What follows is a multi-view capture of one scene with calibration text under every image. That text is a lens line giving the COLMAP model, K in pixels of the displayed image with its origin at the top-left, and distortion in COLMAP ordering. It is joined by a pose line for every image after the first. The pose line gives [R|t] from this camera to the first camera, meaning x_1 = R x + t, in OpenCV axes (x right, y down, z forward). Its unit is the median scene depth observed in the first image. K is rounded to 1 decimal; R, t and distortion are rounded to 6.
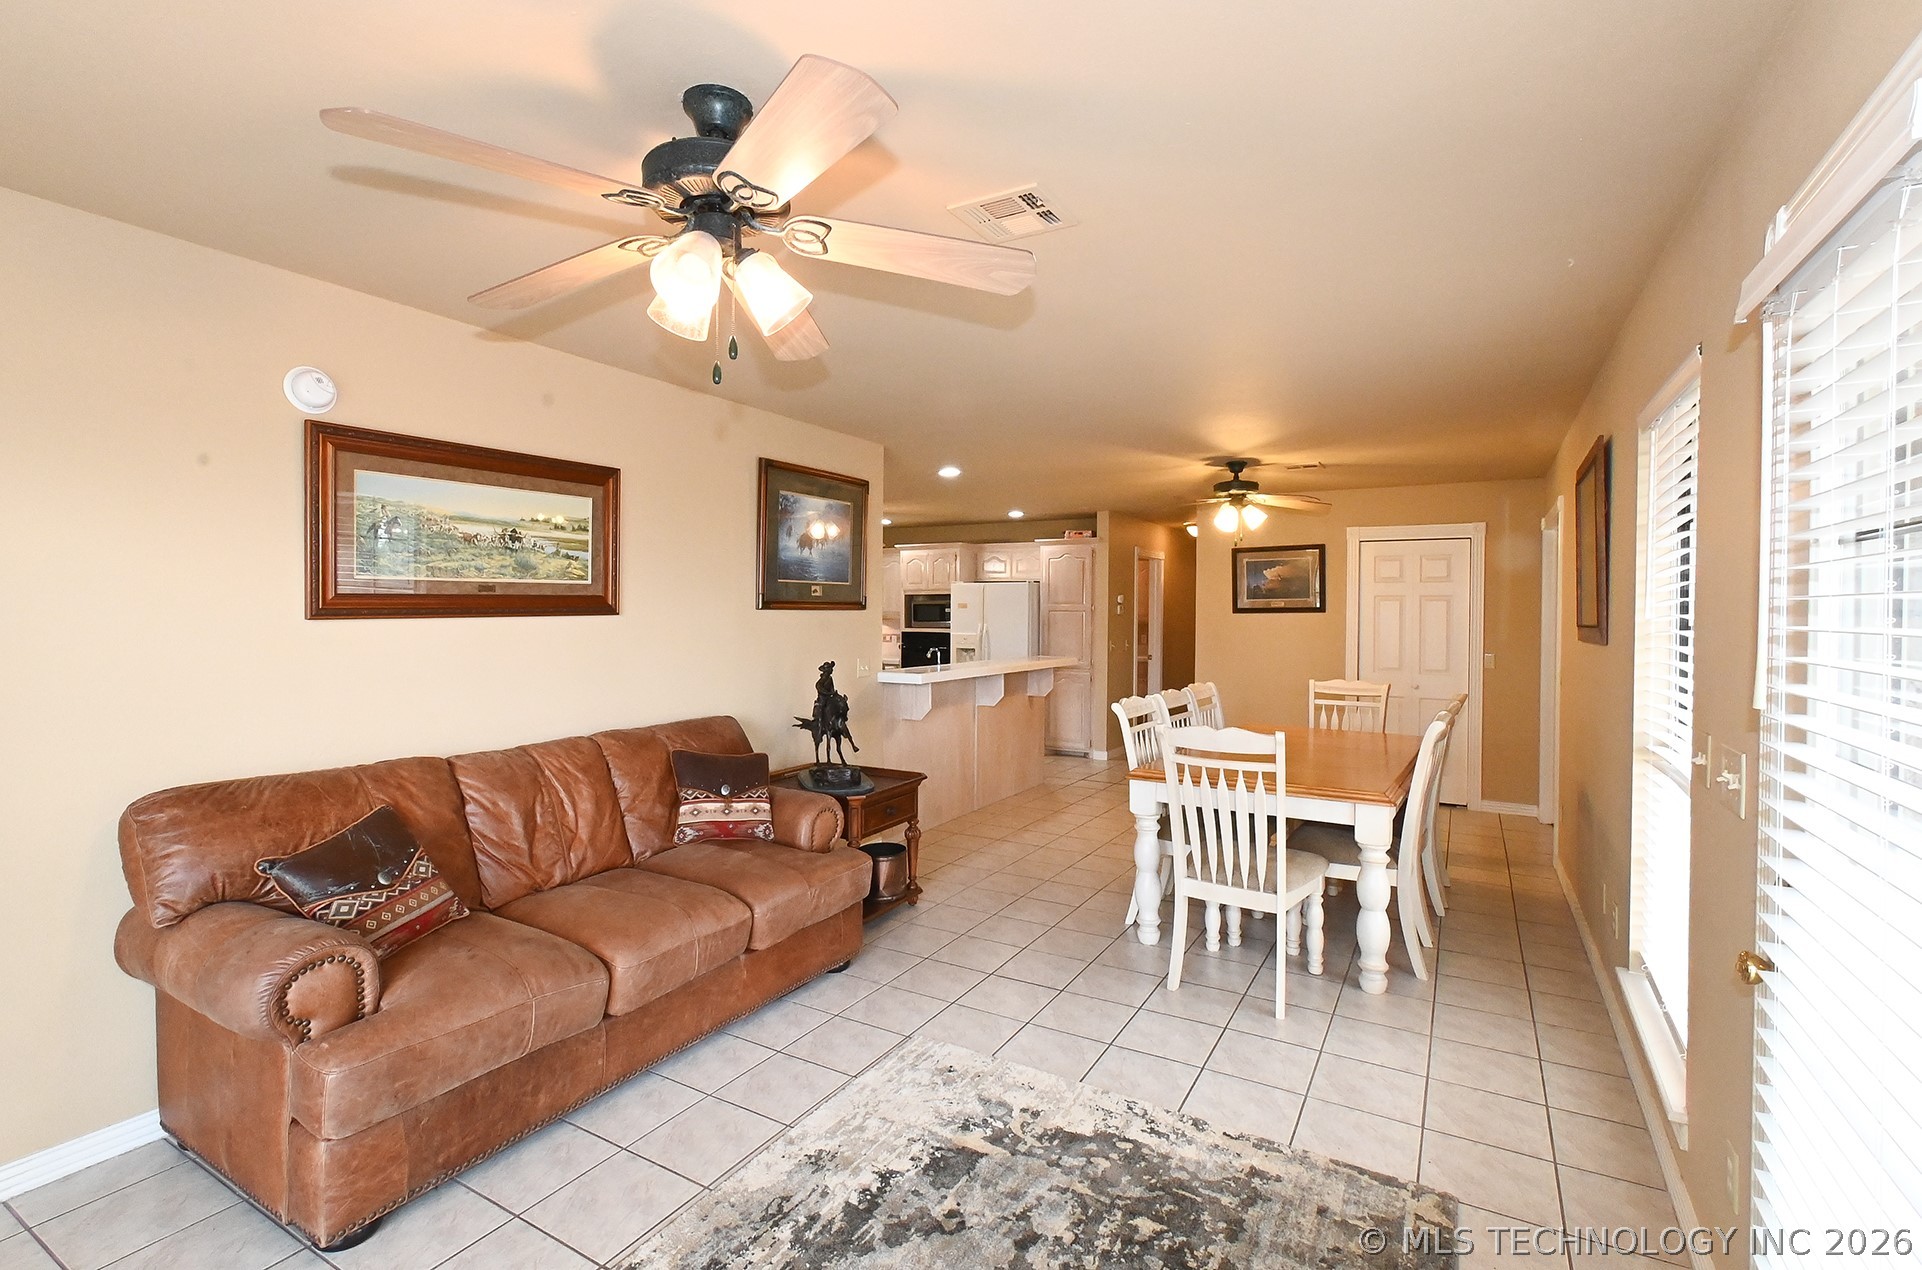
lens RADIAL K [[854.3, 0, 951.9], [0, 854.3, 620.0], [0, 0, 1]] dist [0.003253, 0.000292]
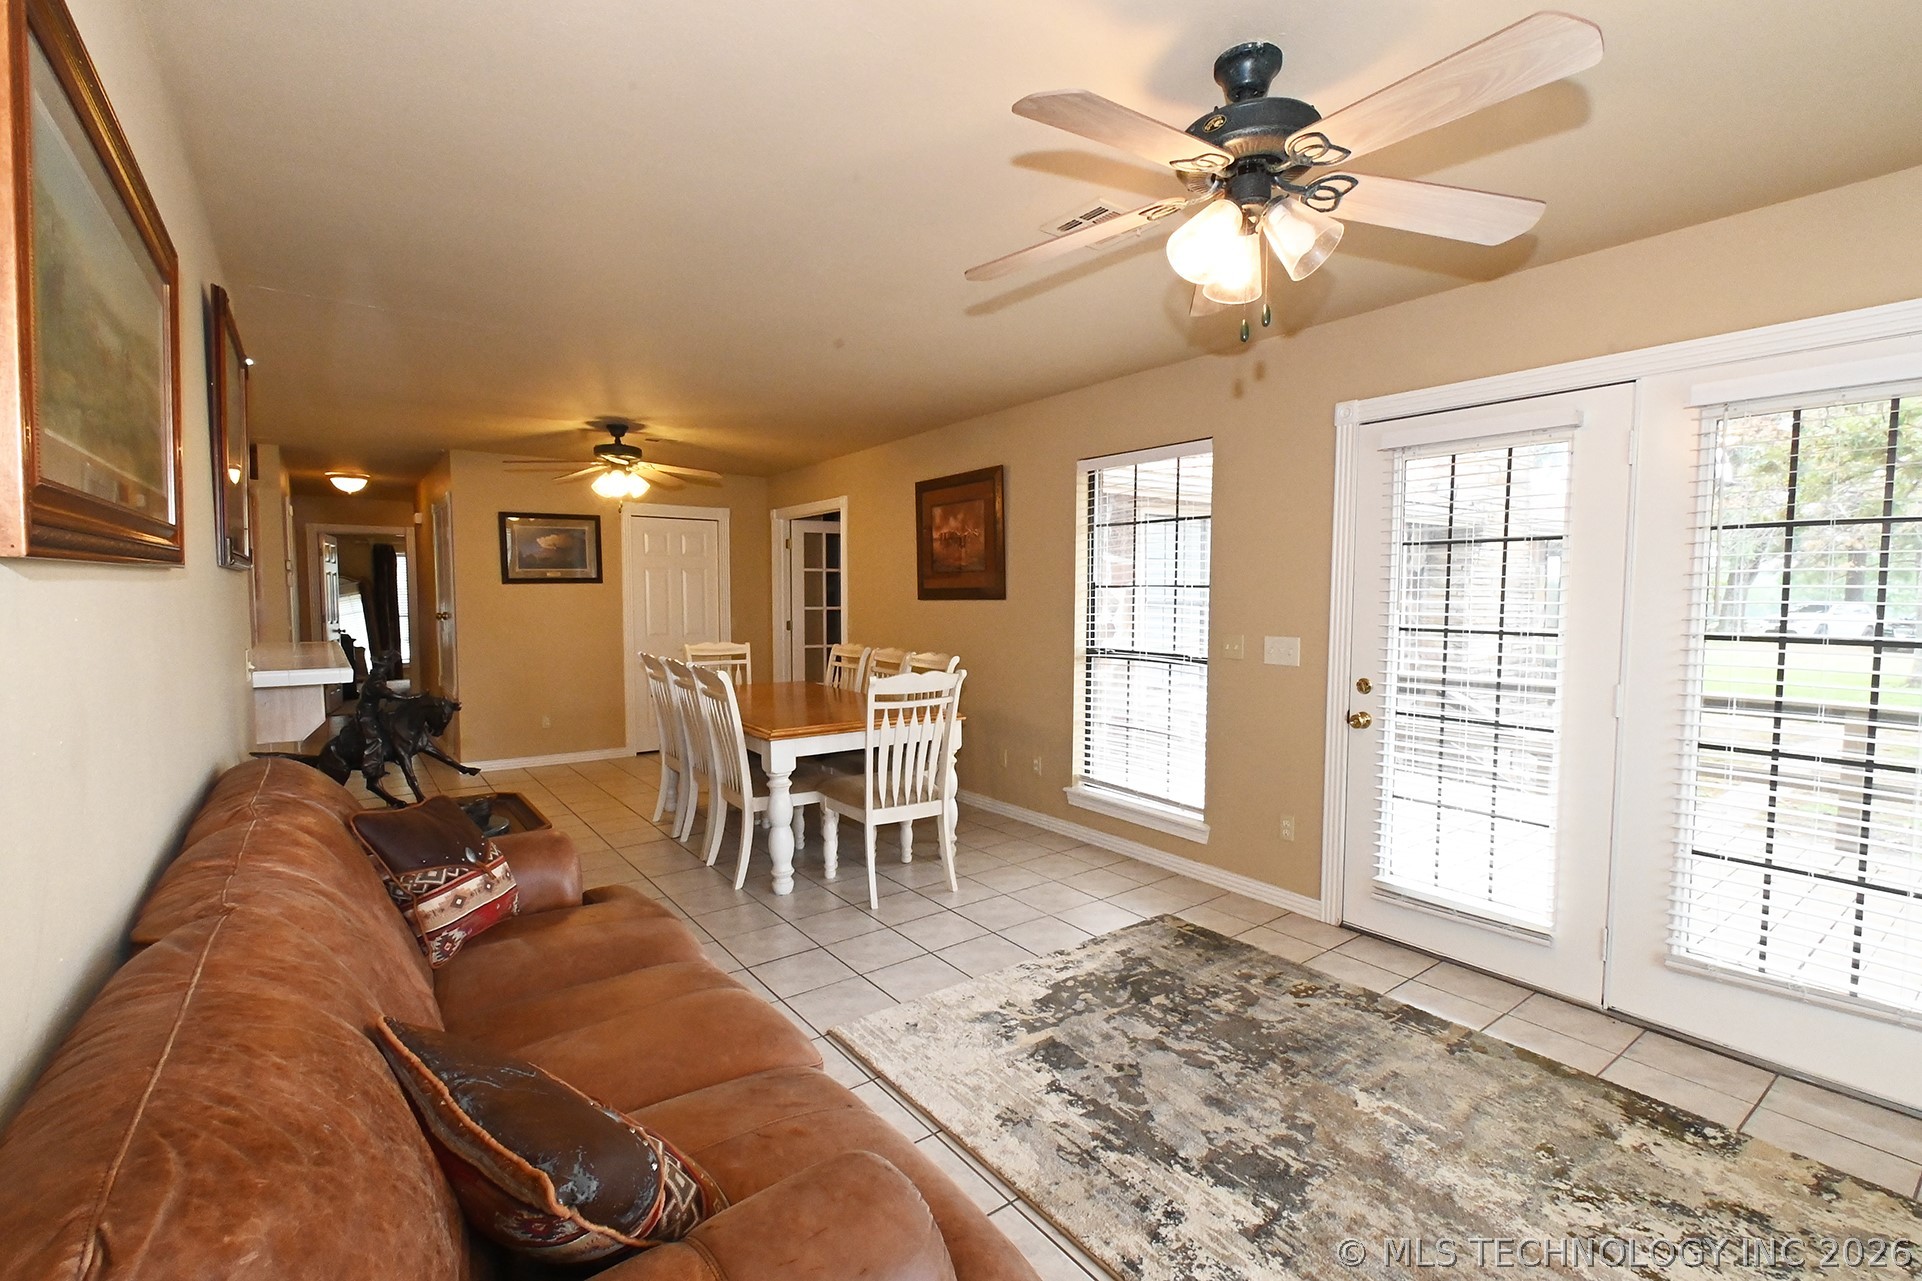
lens RADIAL K [[854.3, 0, 943.4], [0, 854.3, 645.2], [0, 0, 1]] dist [0.003253, 0.000292]
pose [[0.393467, -0.059819, 0.917391, -1.021074], [0.009770, 0.998097, 0.060891, 0.020324], [-0.919287, -0.014996, 0.393302, 0.665409]]
